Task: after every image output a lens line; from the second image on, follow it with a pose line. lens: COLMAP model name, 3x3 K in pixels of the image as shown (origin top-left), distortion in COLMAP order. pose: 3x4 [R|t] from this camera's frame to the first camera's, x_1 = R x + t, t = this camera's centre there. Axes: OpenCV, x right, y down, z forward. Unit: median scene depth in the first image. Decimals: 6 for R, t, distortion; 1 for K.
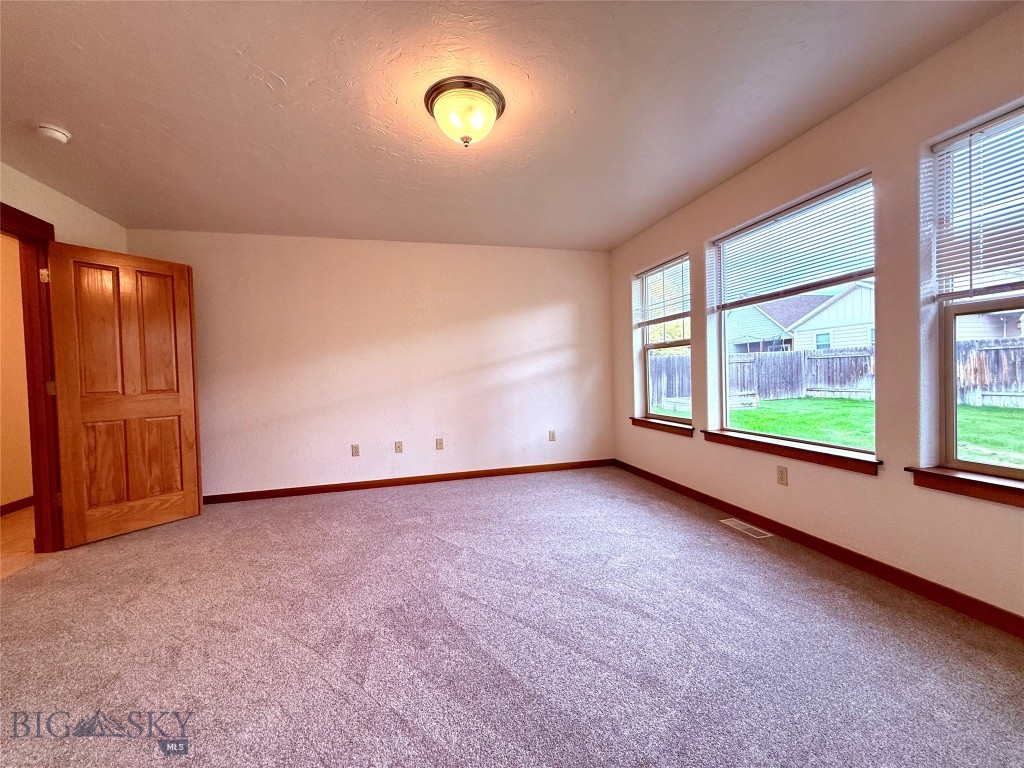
lens RADIAL K [[403.7, 0, 512.0], [0, 403.7, 384.0], [0, 0, 1]] dist [-0.000382, 0.000308]
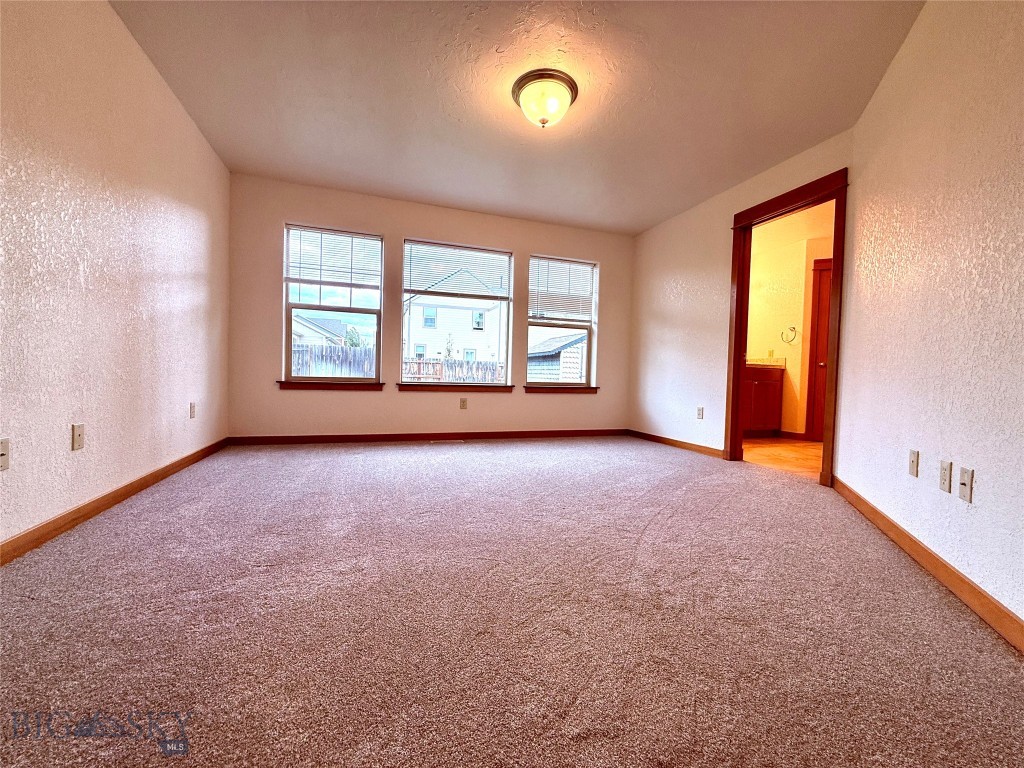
lens RADIAL K [[403.7, 0, 512.0], [0, 403.7, 384.0], [0, 0, 1]] dist [-0.000382, 0.000308]
pose [[-0.071690, 0.002665, 0.997423, -0.836684], [-0.002204, 0.999994, -0.002831, 0.121657], [-0.997425, -0.002401, -0.071683, 0.749920]]
